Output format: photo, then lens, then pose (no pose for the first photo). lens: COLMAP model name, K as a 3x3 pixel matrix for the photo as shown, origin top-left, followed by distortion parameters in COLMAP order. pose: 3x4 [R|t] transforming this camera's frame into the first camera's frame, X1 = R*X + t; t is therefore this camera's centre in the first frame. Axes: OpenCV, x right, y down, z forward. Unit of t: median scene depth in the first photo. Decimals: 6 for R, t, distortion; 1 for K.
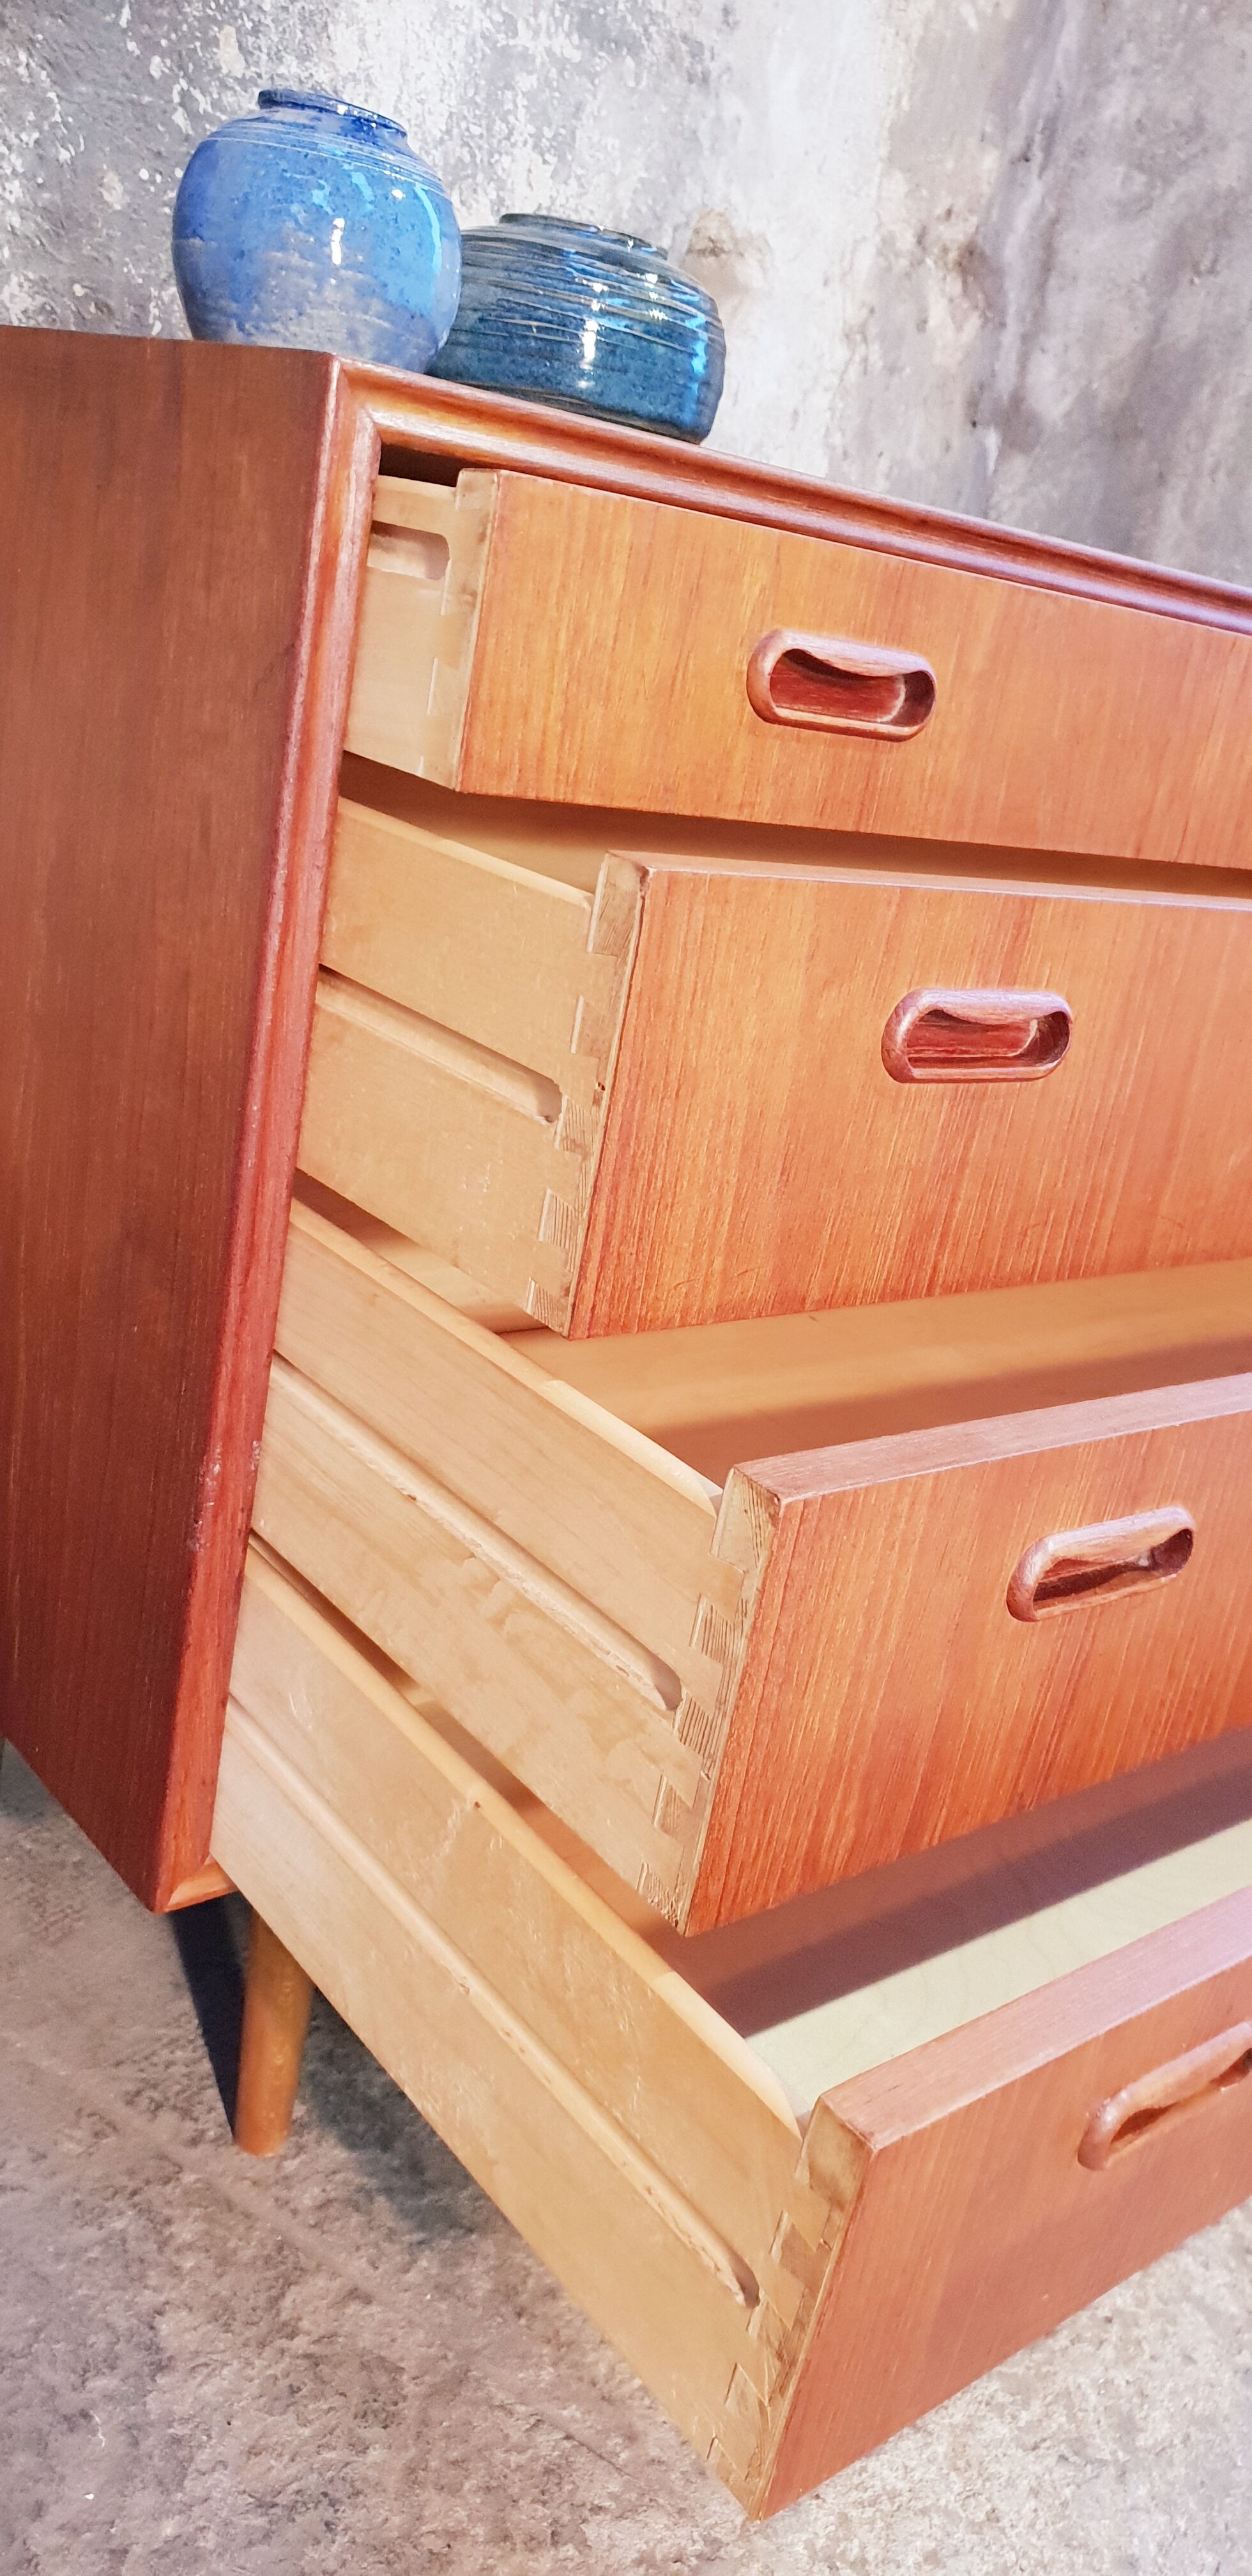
lens RADIAL K [[2028.9, 0, 671.5], [0, 2028.9, 1293.6], [0, 0, 1]] dist [-0.009089, 0.032275]
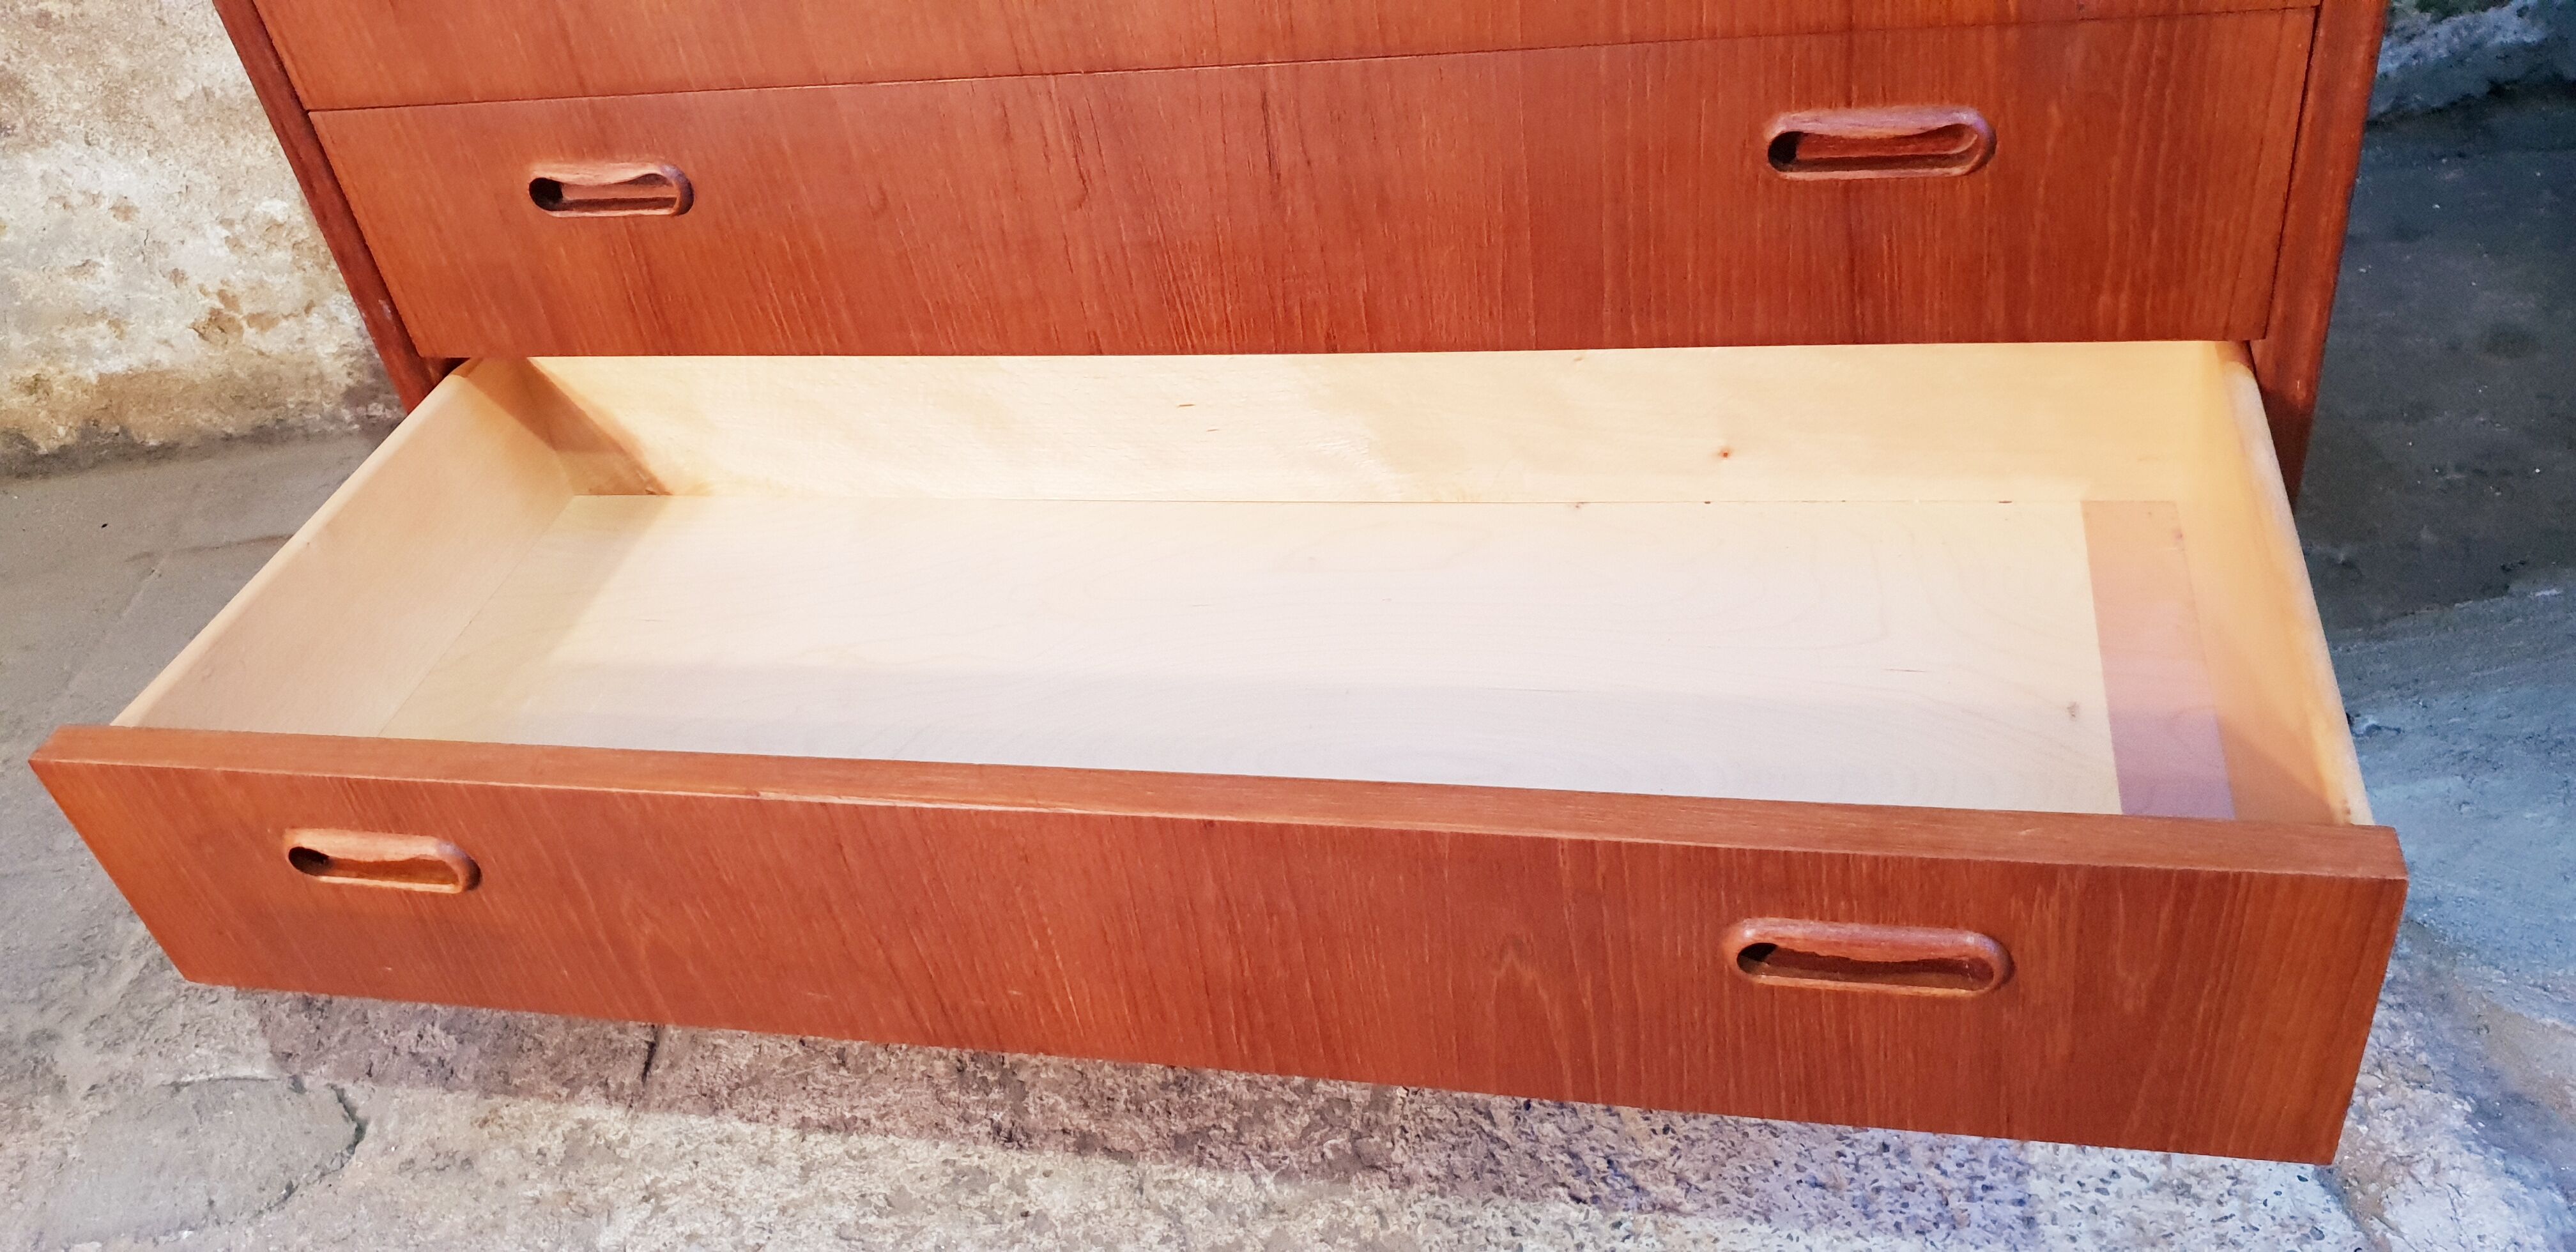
lens RADIAL K [[2028.9, 0, 1265.4], [0, 2028.9, 627.5], [0, 0, 1]] dist [-0.009089, 0.032275]
pose [[0.535996, 0.270521, -0.799704, 0.810403], [-0.024299, 0.951821, 0.305691, -0.098189], [0.843871, -0.144417, 0.516745, 0.451488]]
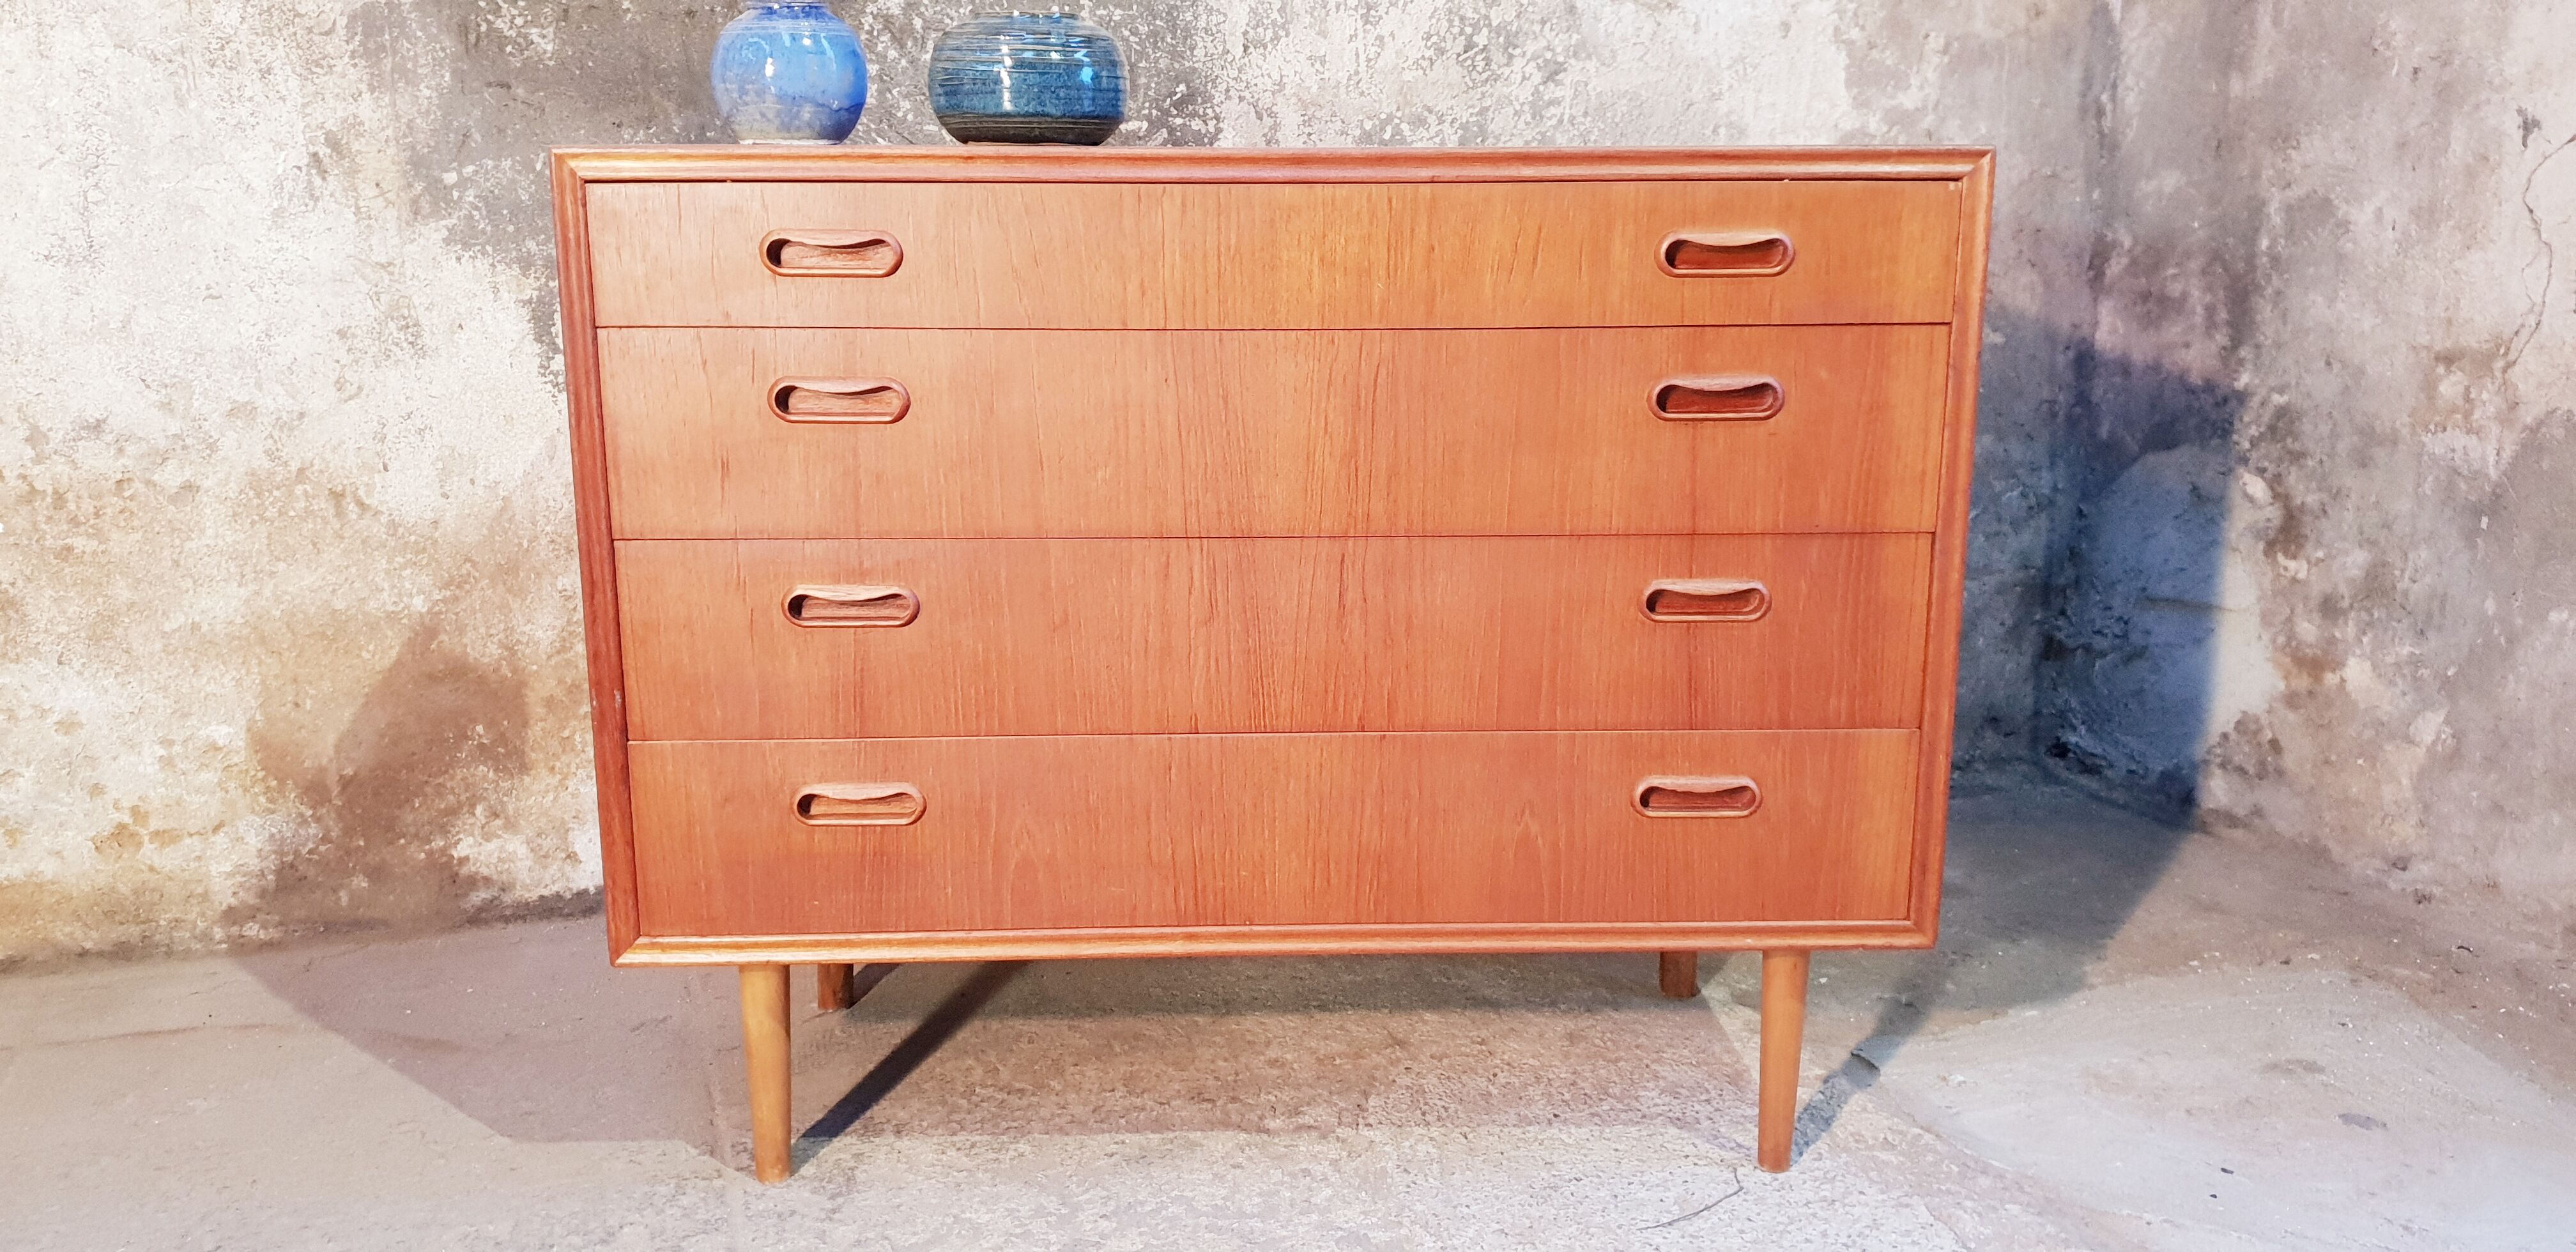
lens RADIAL K [[2028.9, 0, 1292.9], [0, 2028.9, 595.1], [0, 0, 1]] dist [-0.009089, 0.032275]
pose [[0.774960, -0.043054, -0.630542, 0.878734], [-0.068136, 0.986171, -0.151079, 0.135410], [0.628327, 0.160043, 0.761309, -0.027481]]
